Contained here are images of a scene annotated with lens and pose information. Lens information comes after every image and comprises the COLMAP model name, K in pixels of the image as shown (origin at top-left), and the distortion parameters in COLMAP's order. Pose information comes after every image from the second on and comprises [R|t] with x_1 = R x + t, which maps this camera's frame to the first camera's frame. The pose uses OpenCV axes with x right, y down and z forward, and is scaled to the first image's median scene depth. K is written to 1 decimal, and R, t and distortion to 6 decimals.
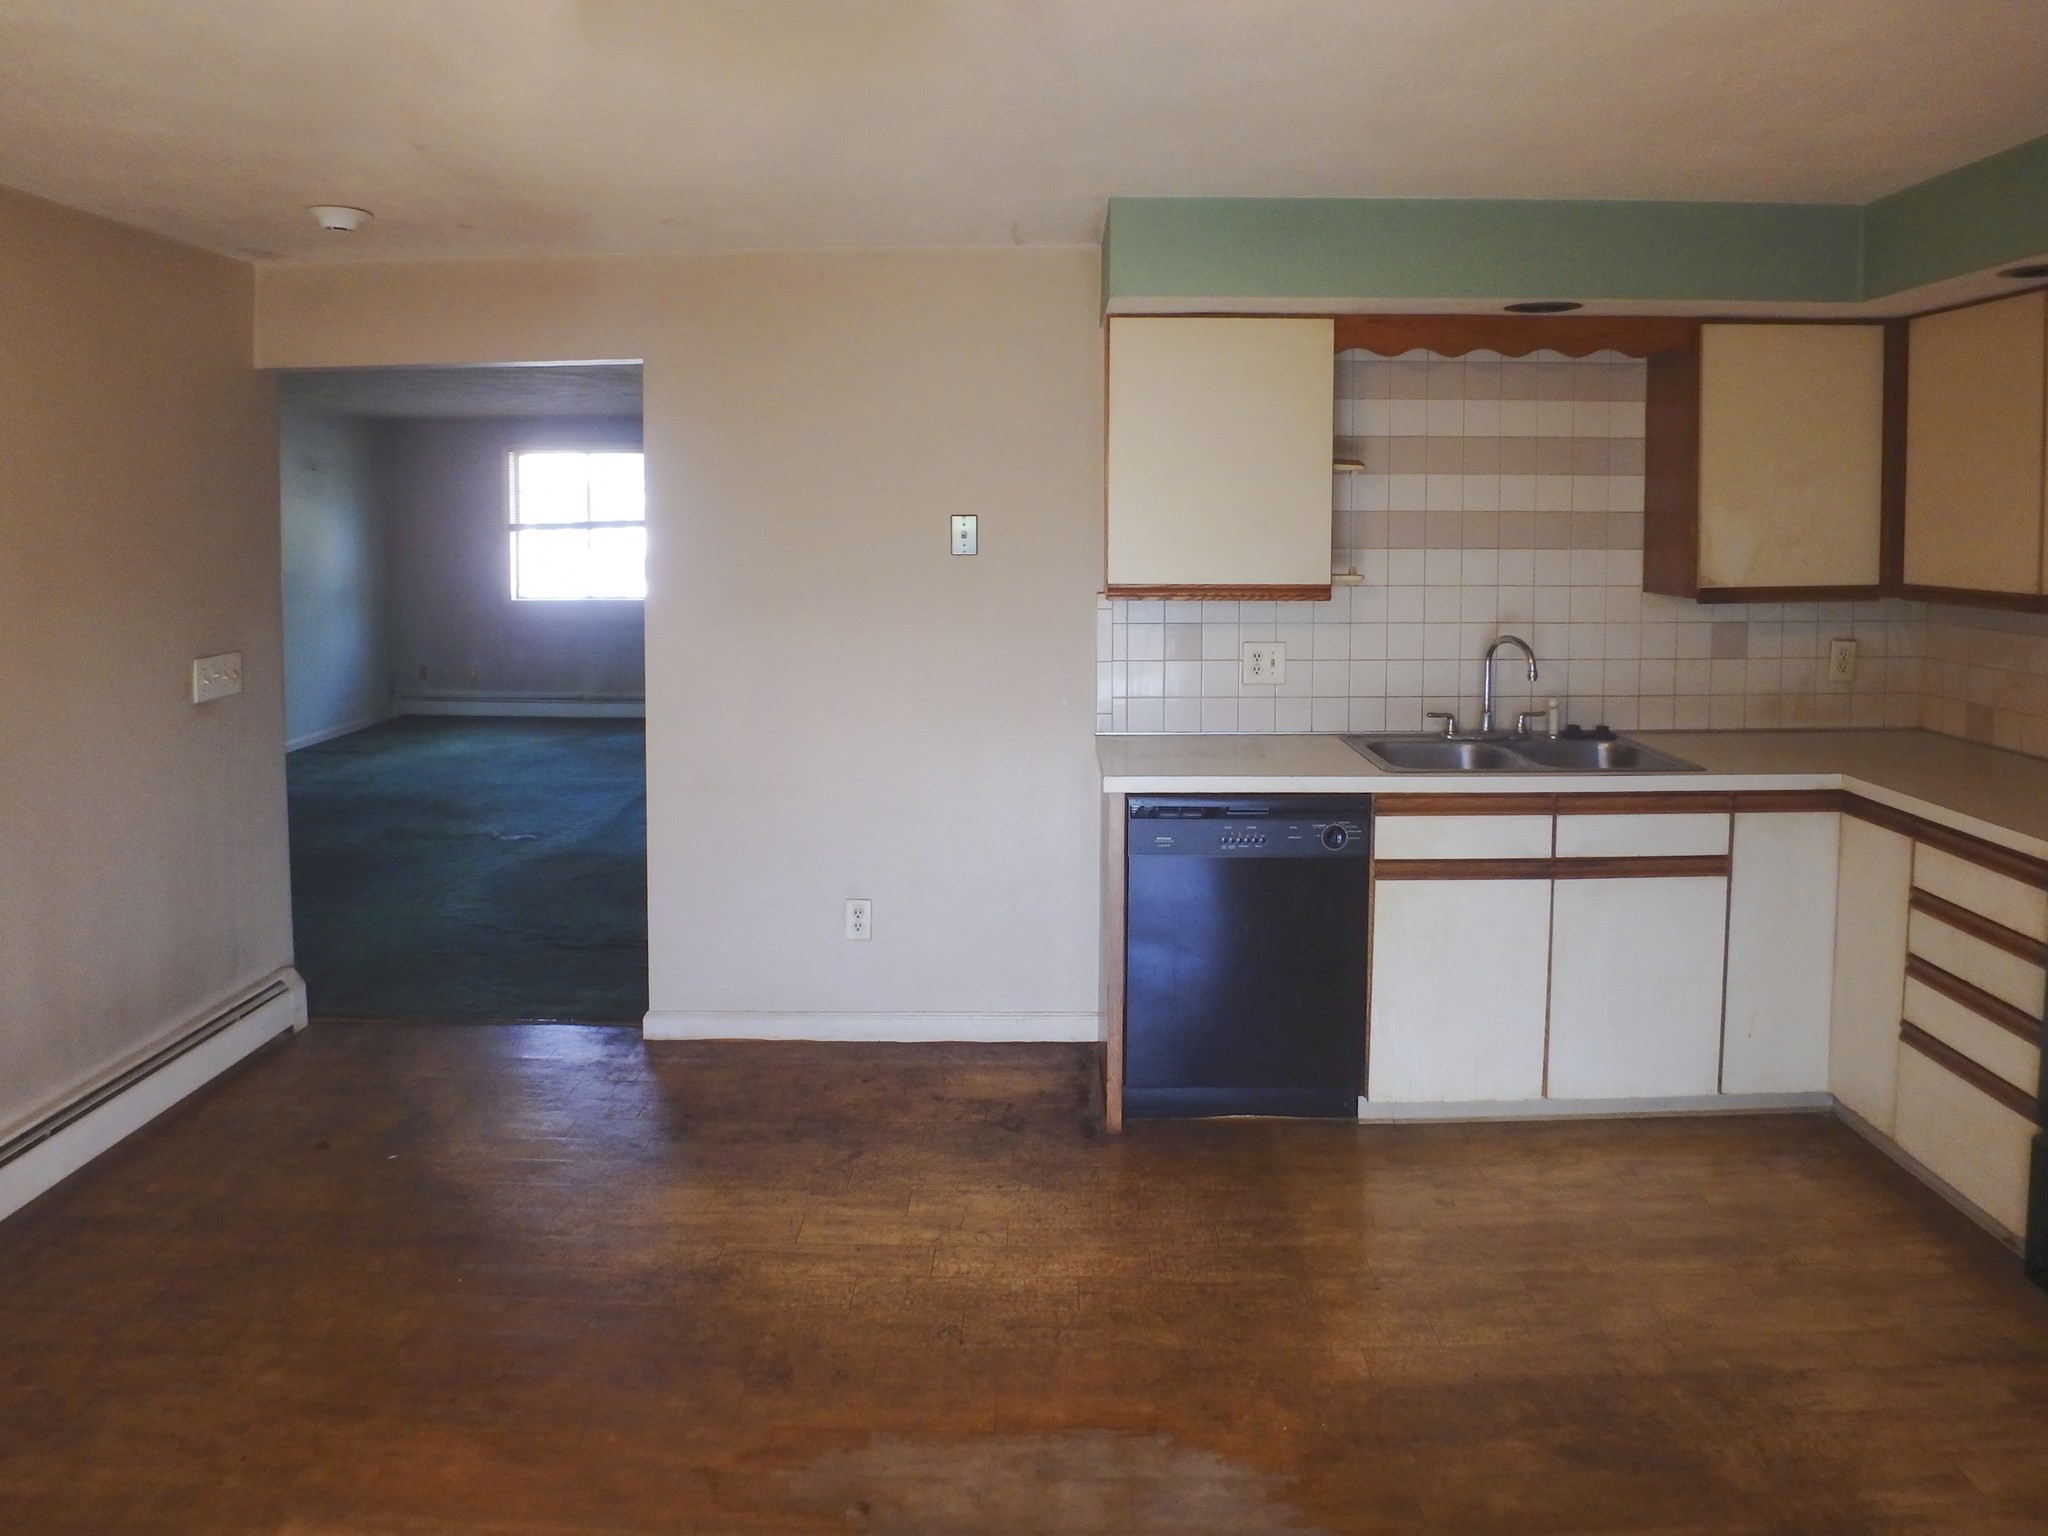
lens RADIAL K [[1415.7, 0, 1024.8], [0, 1415.7, 788.4], [0, 0, 1]] dist [0.005199, 0.006670]
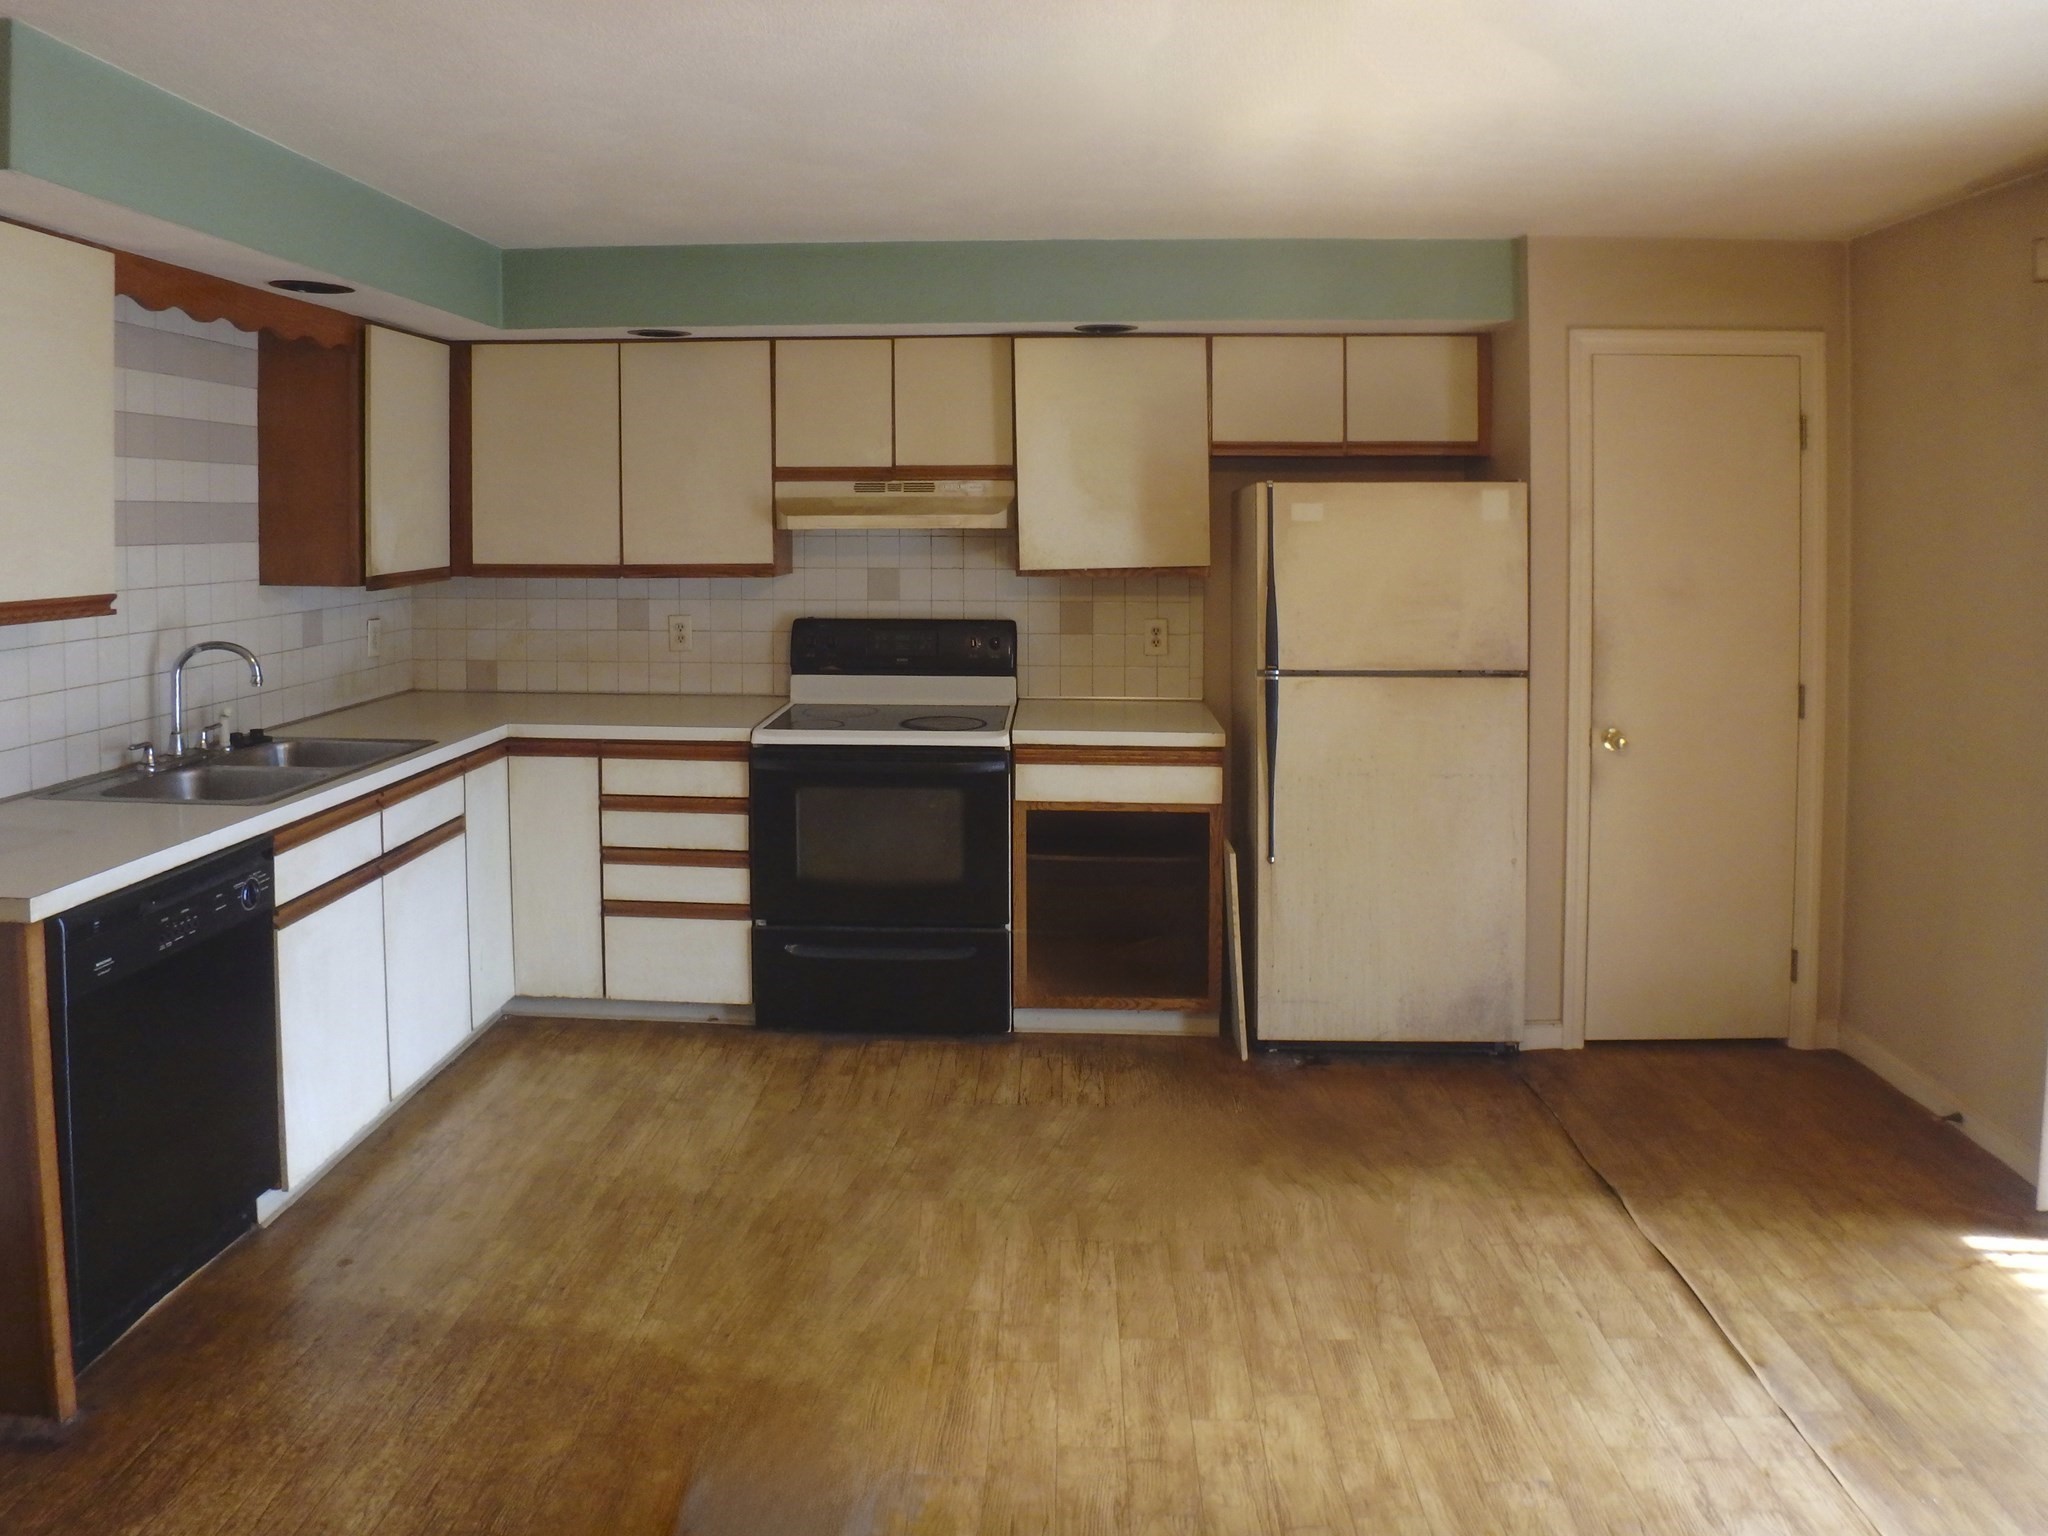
lens RADIAL K [[1415.7, 0, 1020.8], [0, 1415.7, 754.7], [0, 0, 1]] dist [0.005199, 0.006670]
pose [[0.039516, -0.169840, 0.984679, -0.561839], [0.190185, 0.968713, 0.159454, -0.089339], [-0.980953, 0.180970, 0.070581, 0.480705]]
